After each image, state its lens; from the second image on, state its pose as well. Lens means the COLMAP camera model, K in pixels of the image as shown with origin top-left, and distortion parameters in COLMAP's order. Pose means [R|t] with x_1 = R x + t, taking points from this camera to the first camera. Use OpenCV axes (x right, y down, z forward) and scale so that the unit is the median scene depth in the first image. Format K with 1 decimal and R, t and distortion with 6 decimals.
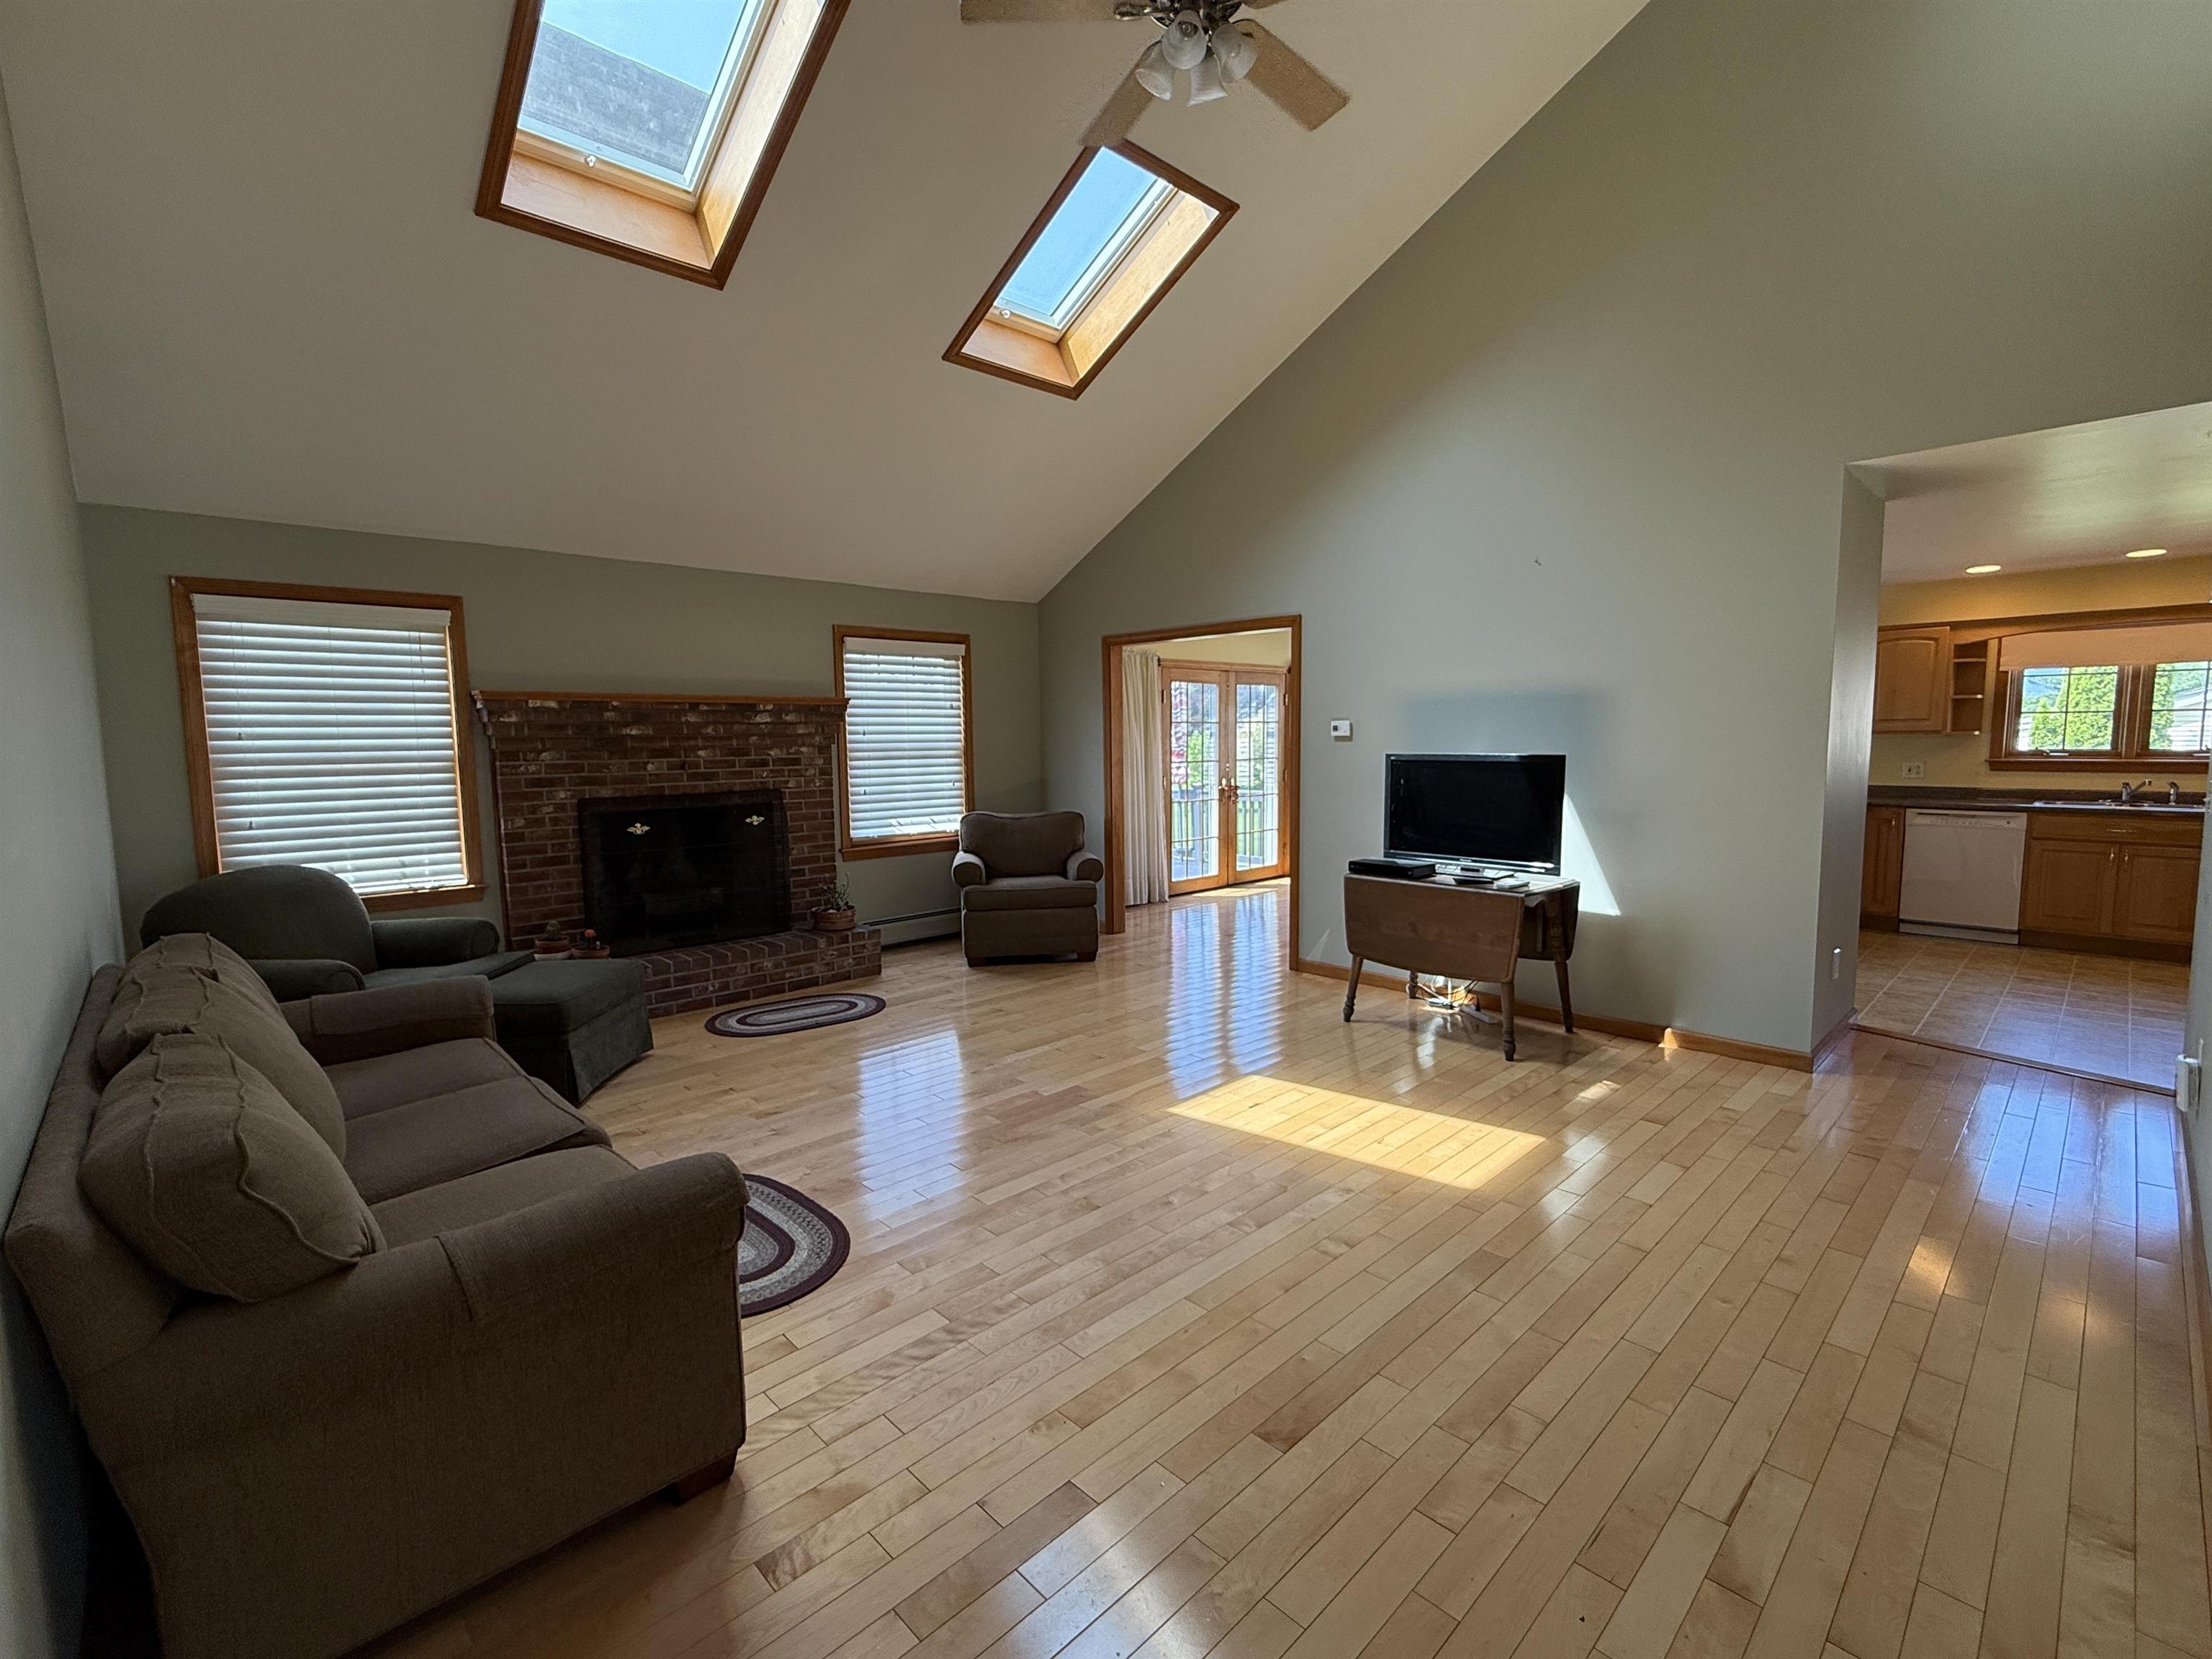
lens RADIAL K [[969.3, 0, 1104.1], [0, 969.3, 833.3], [0, 0, 1]] dist [-0.000326, -0.000106]
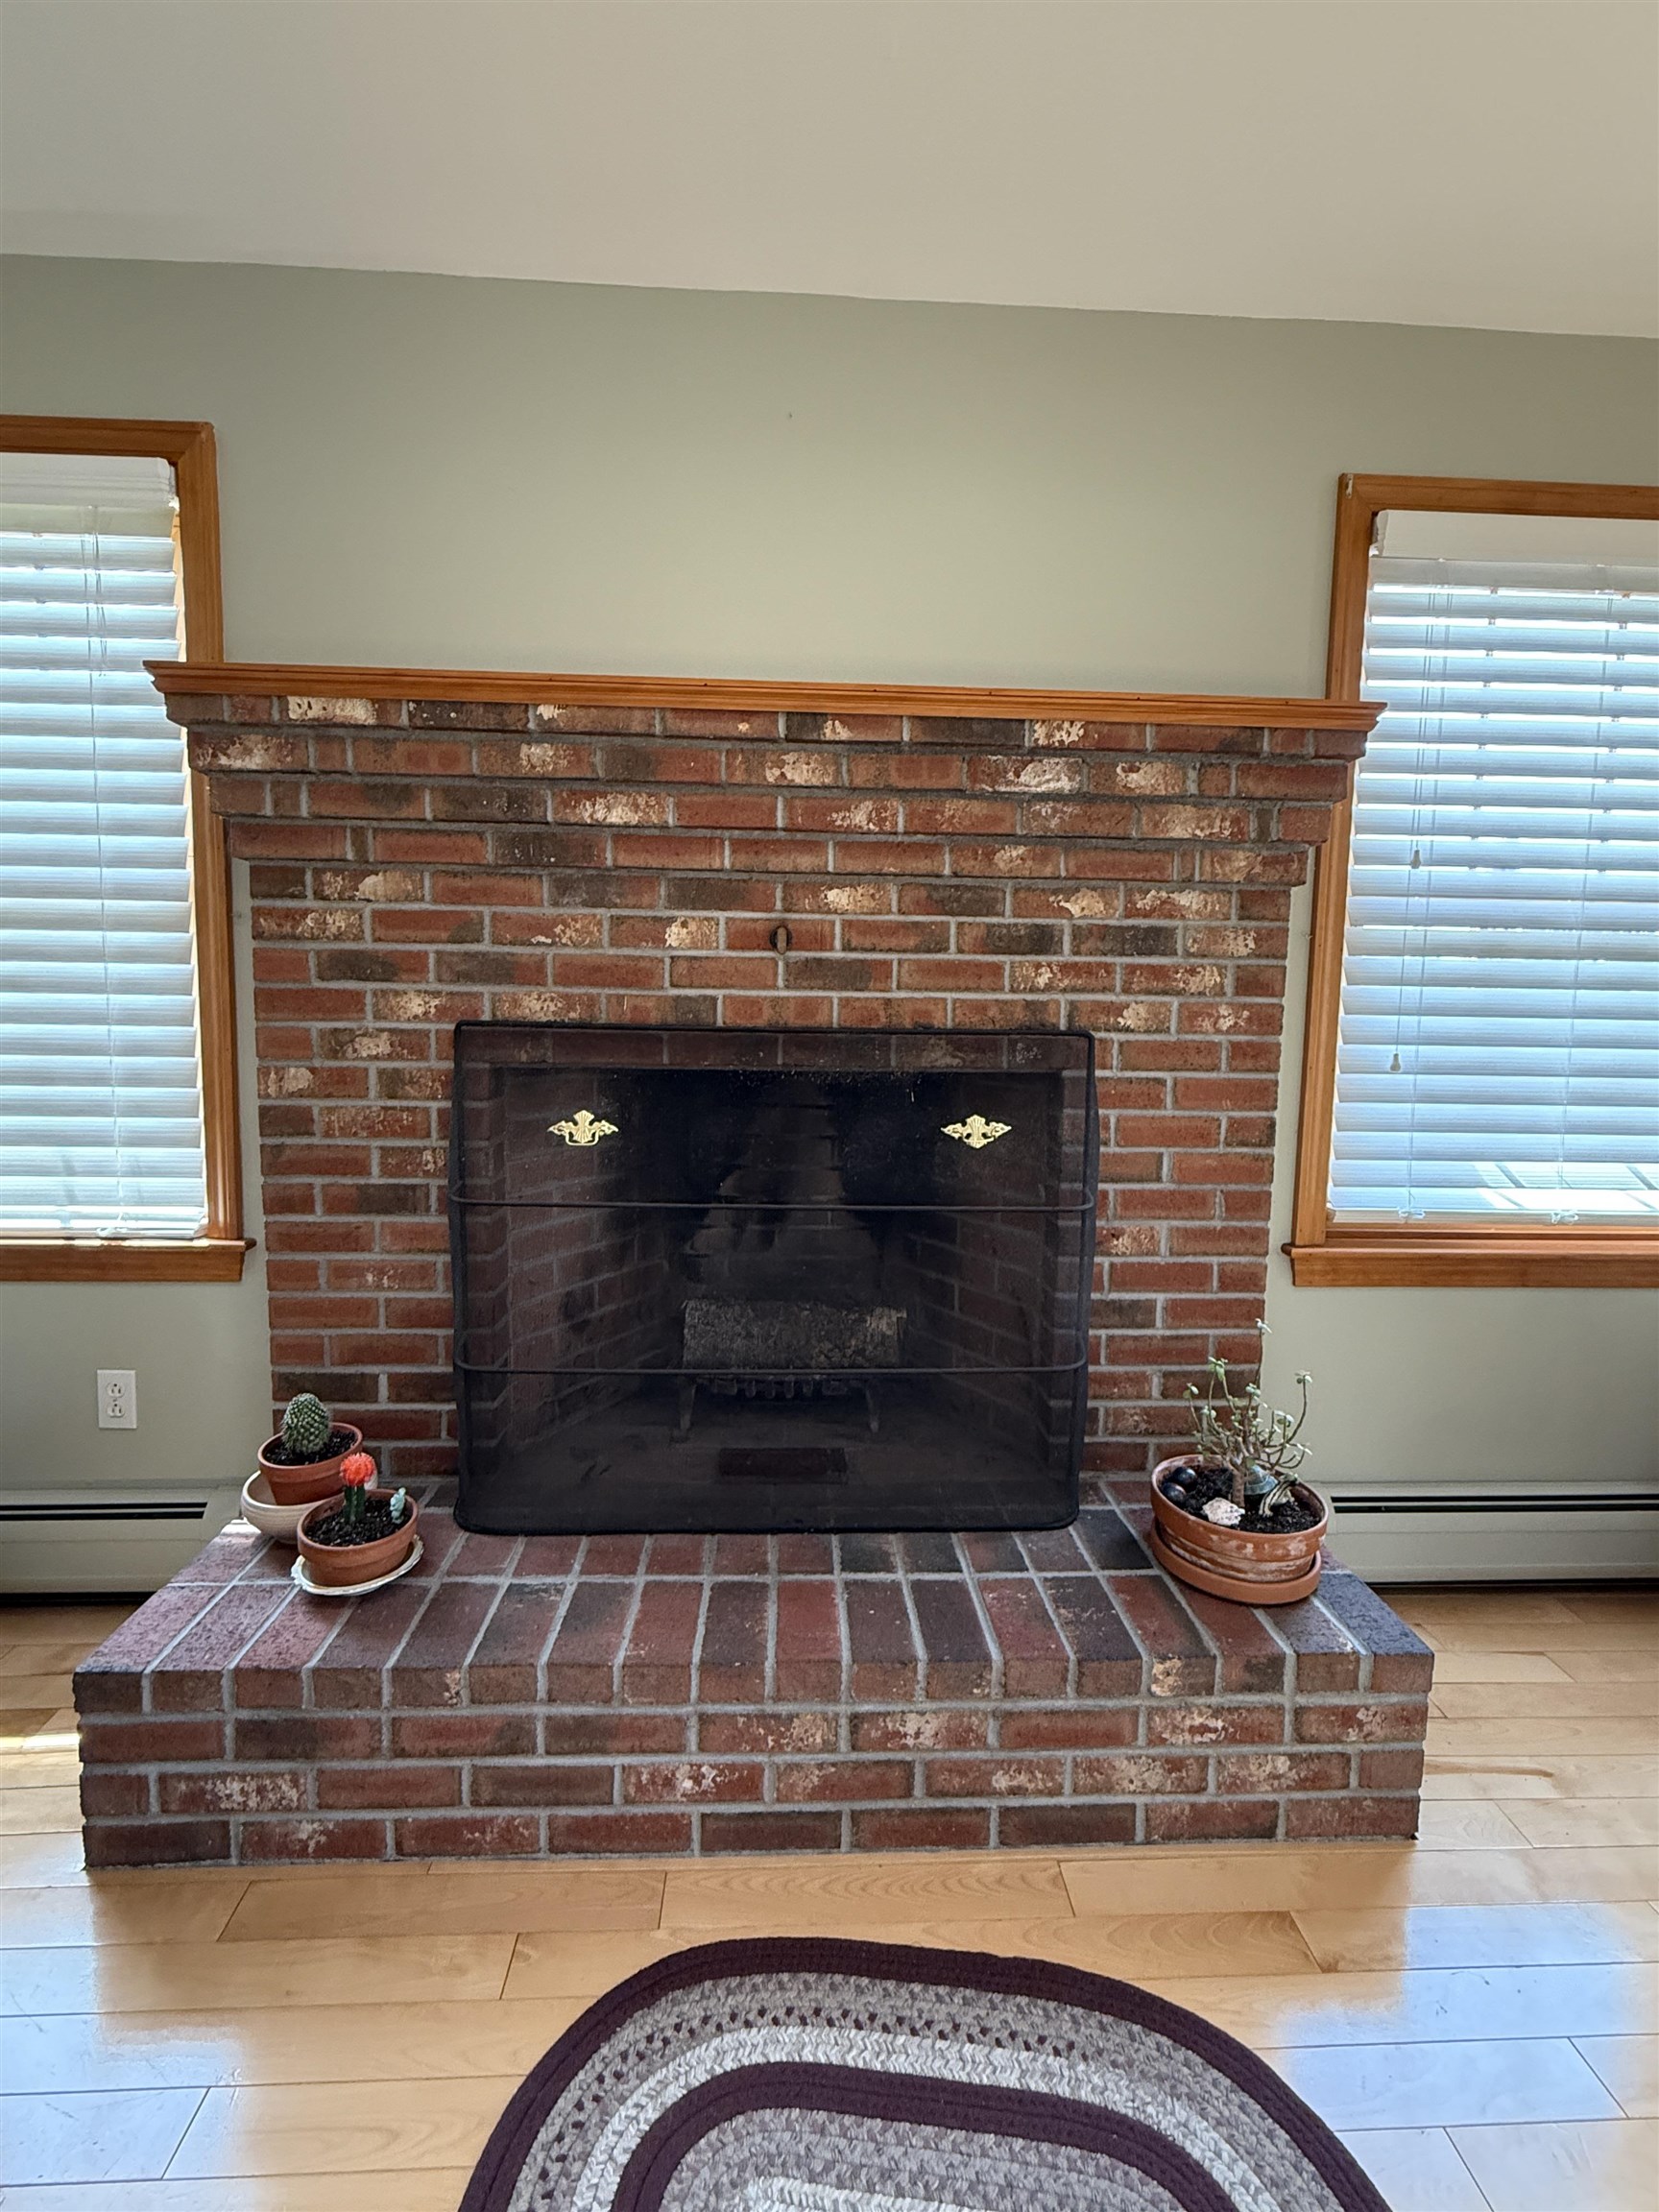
lens RADIAL K [[981.2, 0, 829.5], [0, 981.2, 1106.0], [0, 0, 1]] dist [-0.000009, -0.000105]
pose [[0.755211, 0.086636, -0.649731, -0.211231], [-0.091237, 0.995472, 0.026688, -0.025091], [0.649101, 0.039125, 0.759696, 0.770404]]
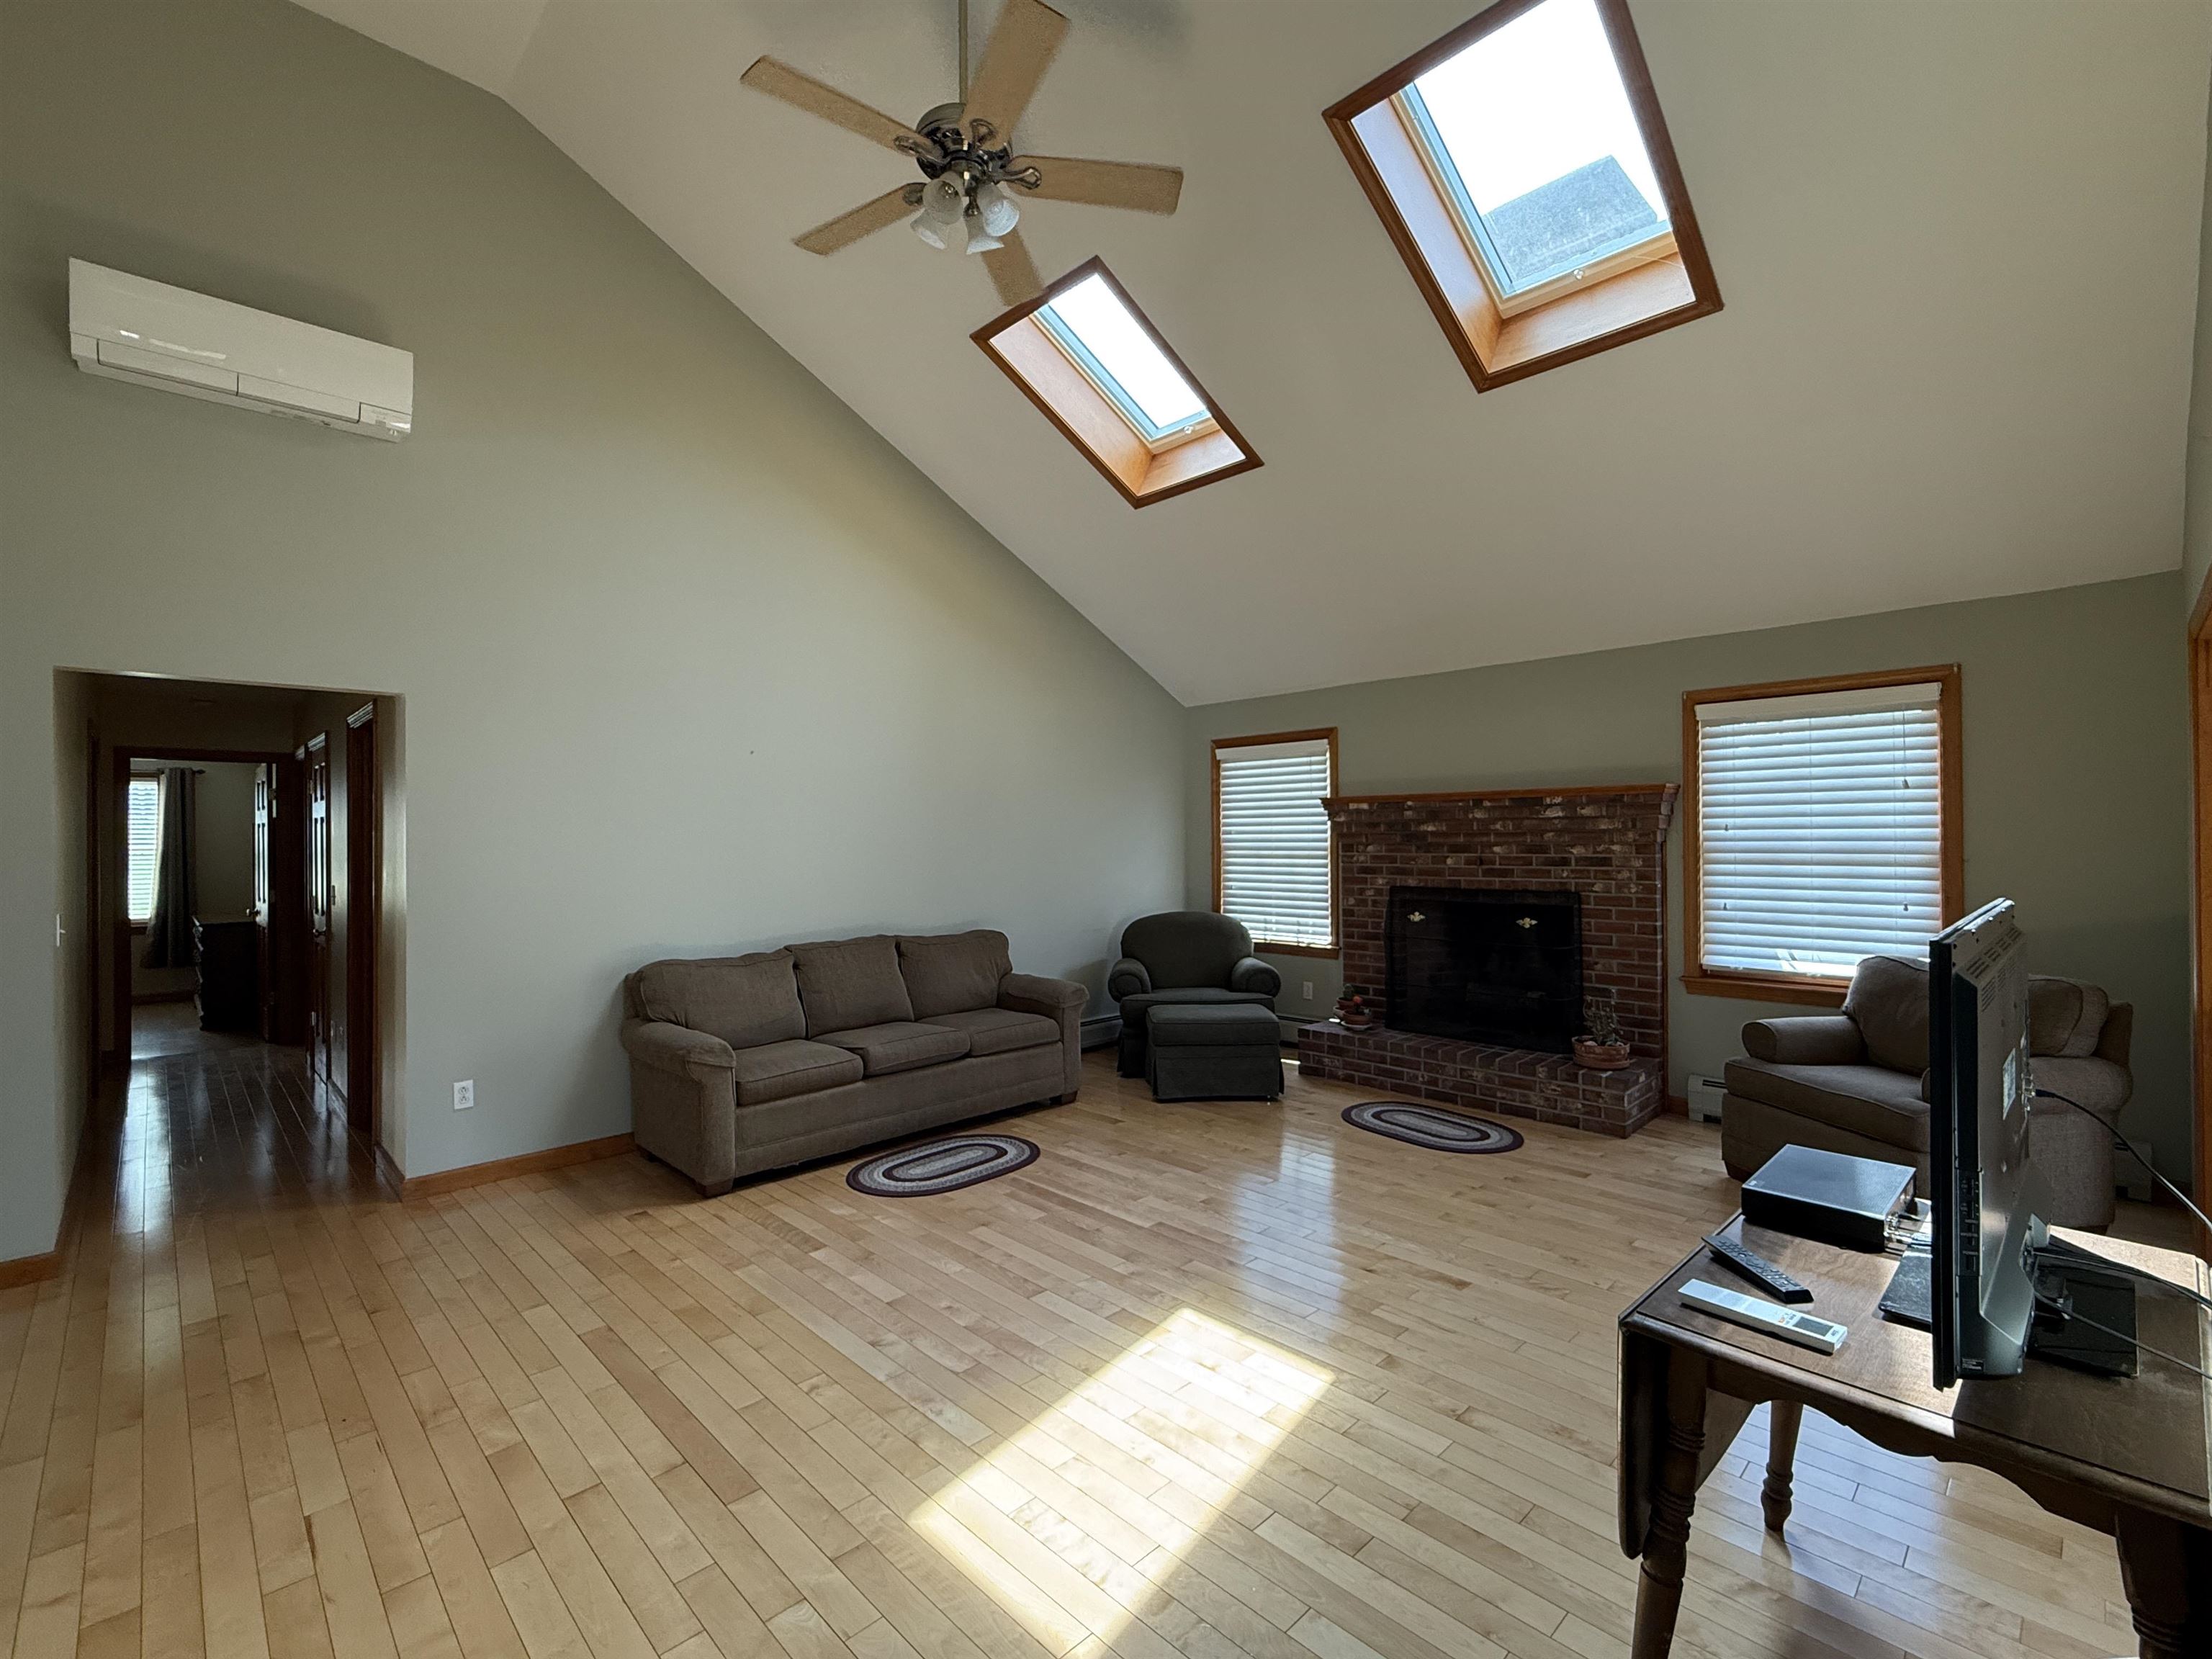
lens RADIAL K [[981.2, 0, 1097.0], [0, 981.2, 828.4], [0, 0, 1]] dist [-0.000009, -0.000105]
pose [[0.007779, 0.004018, -0.999962, 0.586553], [-0.090408, 0.995899, 0.003298, -0.070851], [0.995874, 0.090378, 0.008110, 0.587872]]
